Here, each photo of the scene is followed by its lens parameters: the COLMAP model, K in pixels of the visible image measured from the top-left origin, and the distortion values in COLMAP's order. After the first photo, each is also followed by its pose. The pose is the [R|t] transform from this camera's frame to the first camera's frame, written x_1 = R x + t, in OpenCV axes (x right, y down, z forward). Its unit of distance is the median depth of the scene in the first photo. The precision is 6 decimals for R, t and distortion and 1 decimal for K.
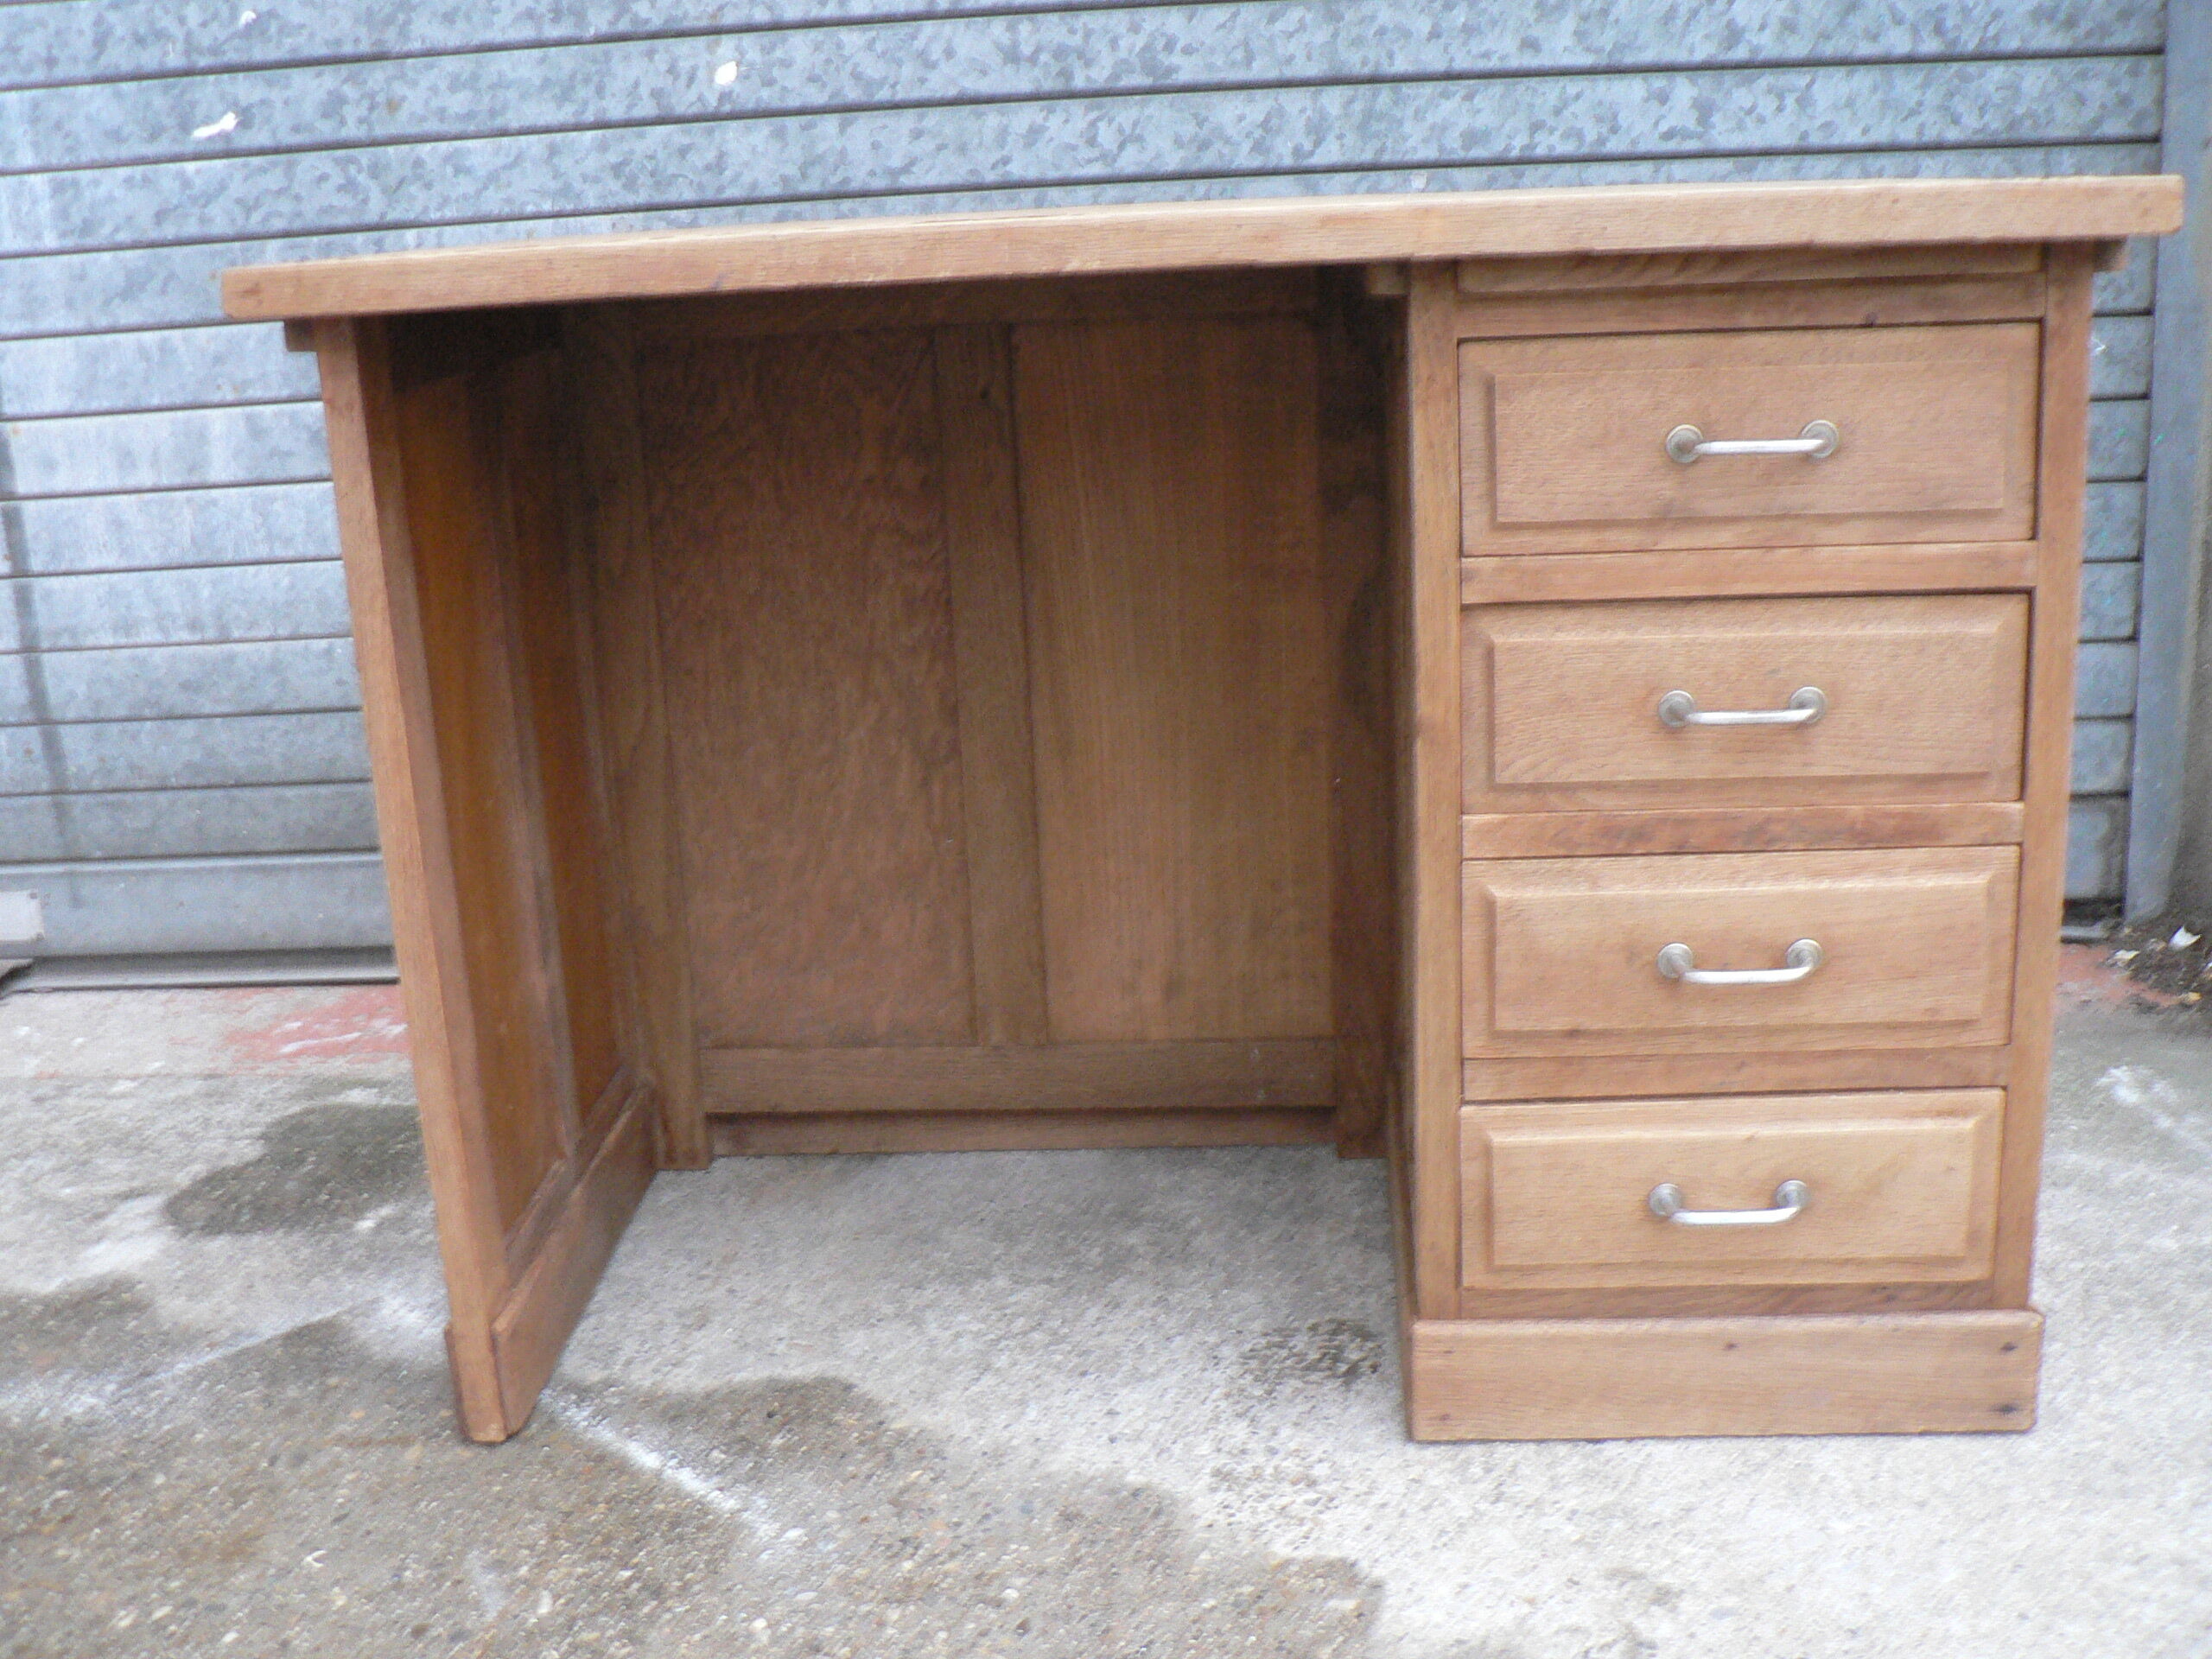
lens RADIAL K [[2383.2, 0, 1118.6], [0, 2383.2, 844.1], [0, 0, 1]] dist [-0.137126, 0.000000]
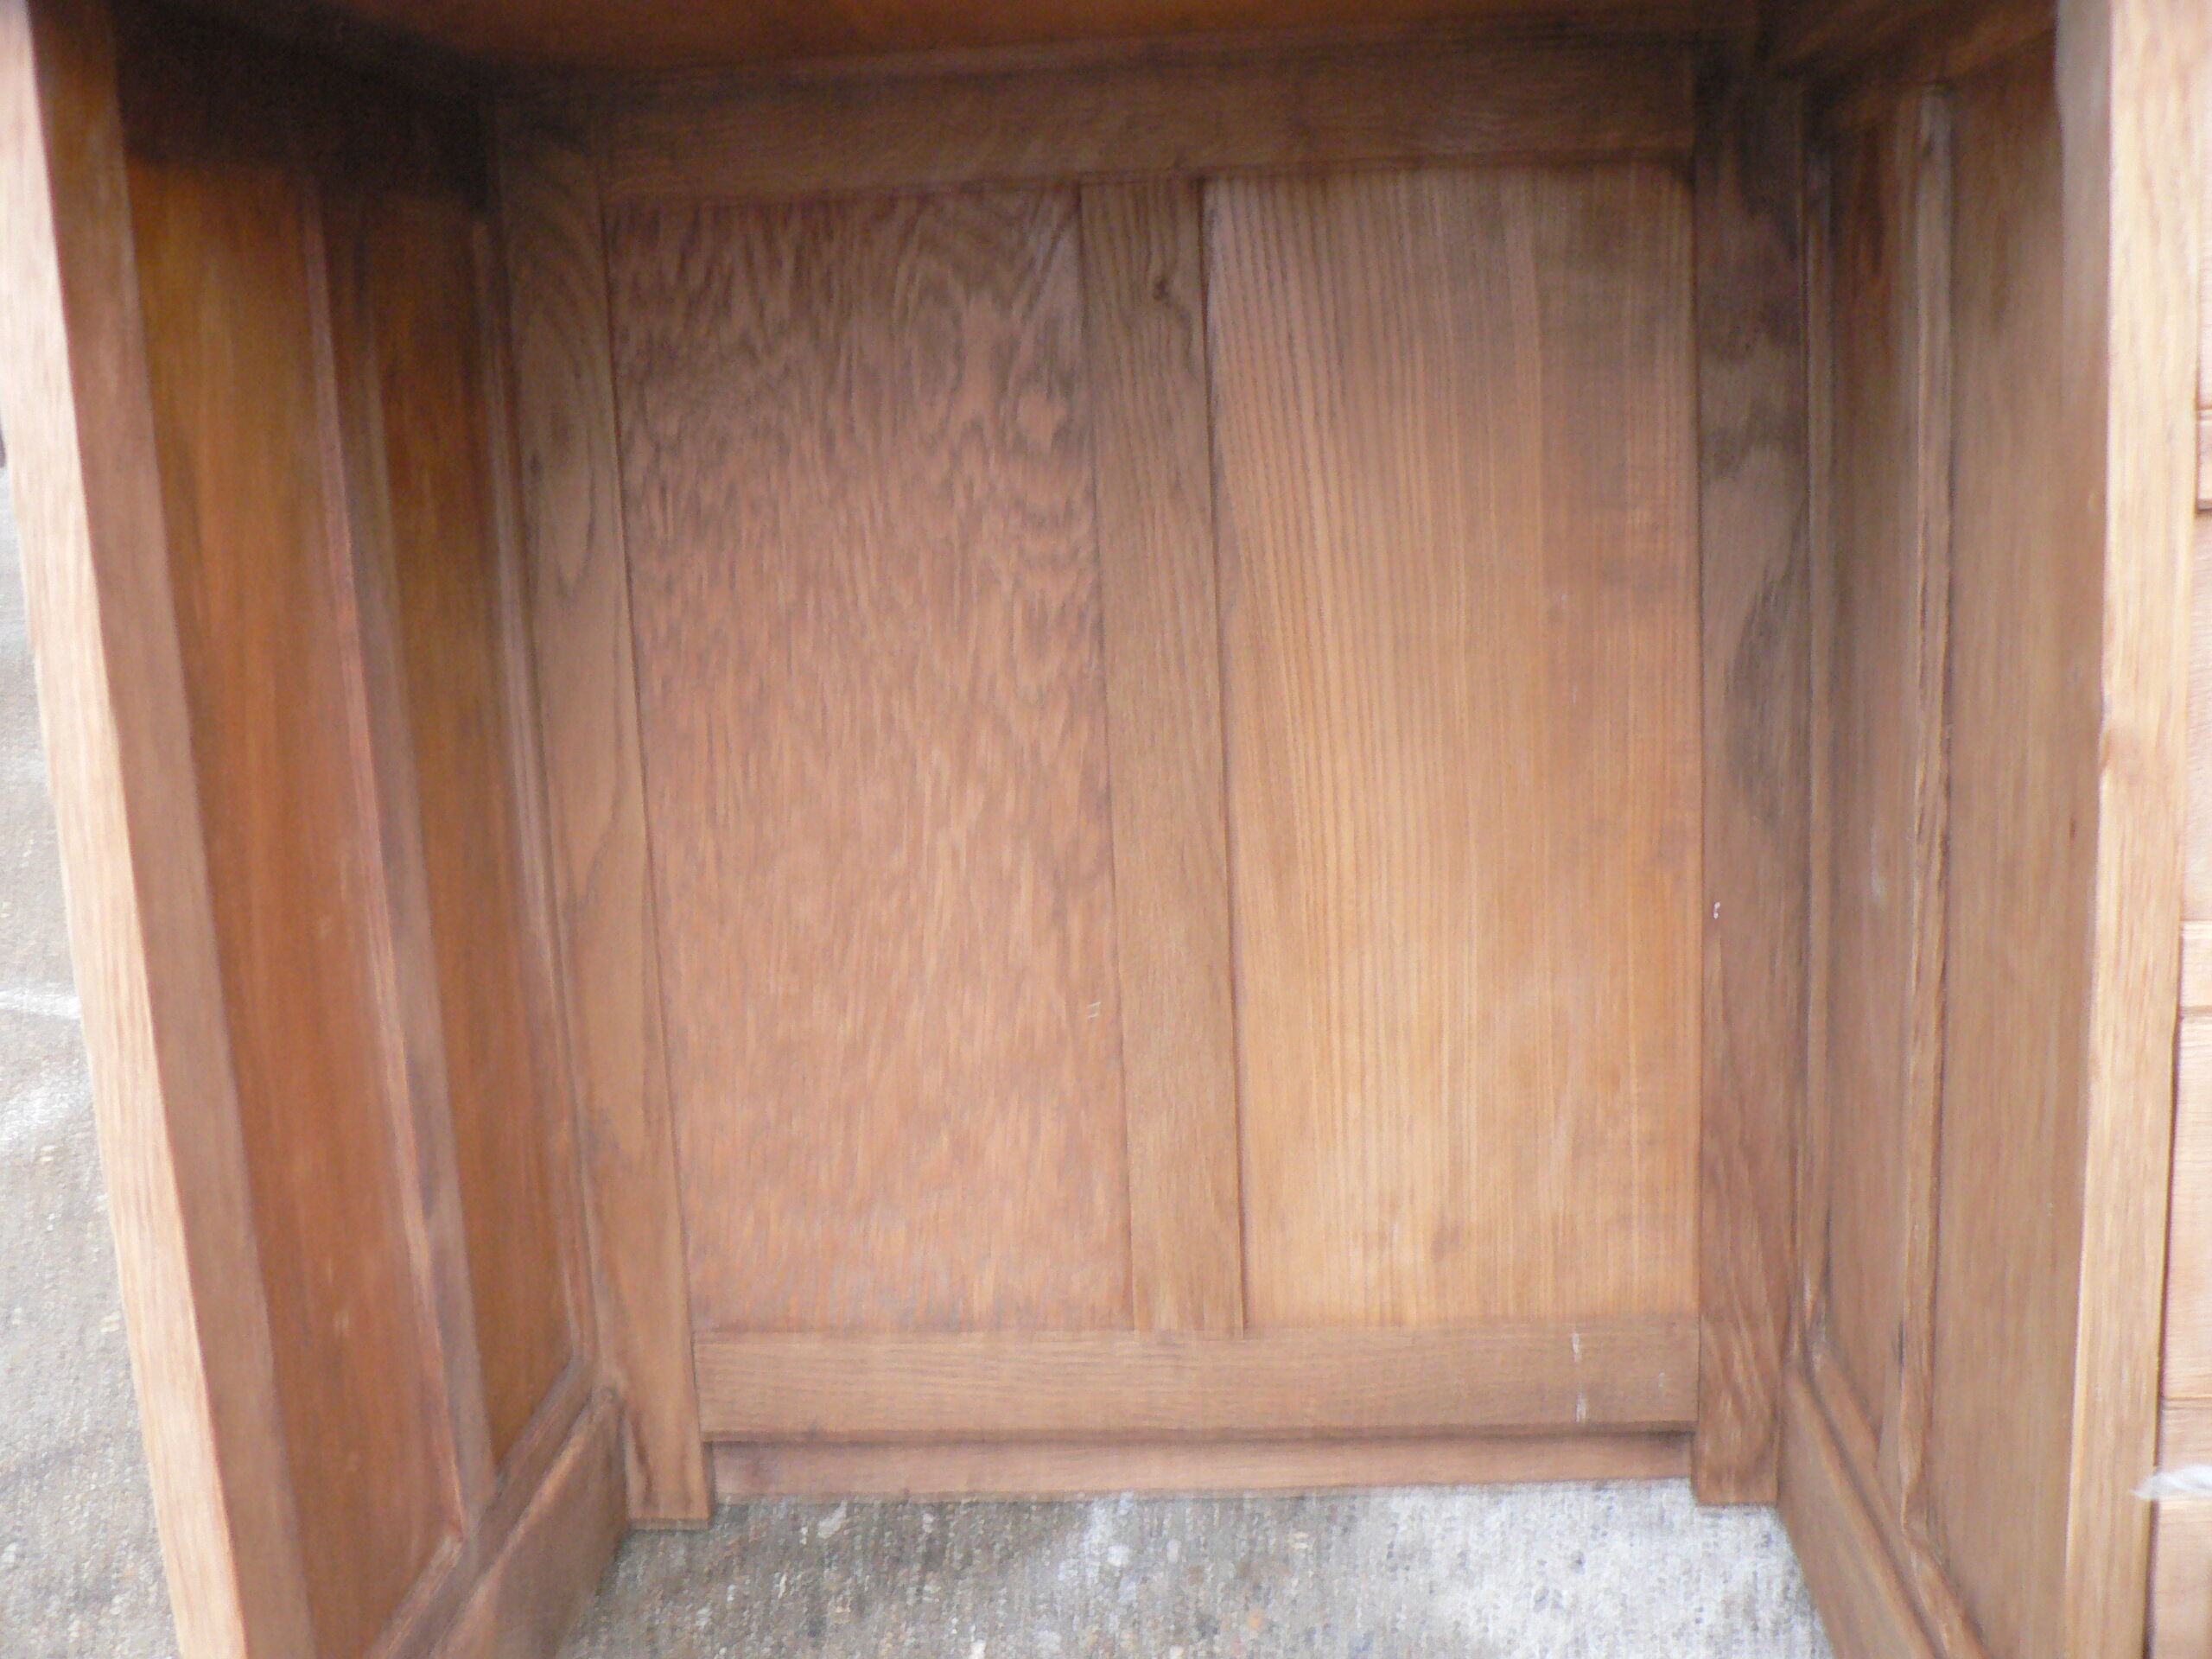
lens RADIAL K [[2383.2, 0, 1145.9], [0, 2383.2, 893.0], [0, 0, 1]] dist [-0.137126, 0.000000]
pose [[1.000000, 0.000126, 0.000852, -0.058782], [-0.000068, 0.997682, -0.068048, 0.011585], [-0.000859, 0.068048, 0.997682, 0.374290]]
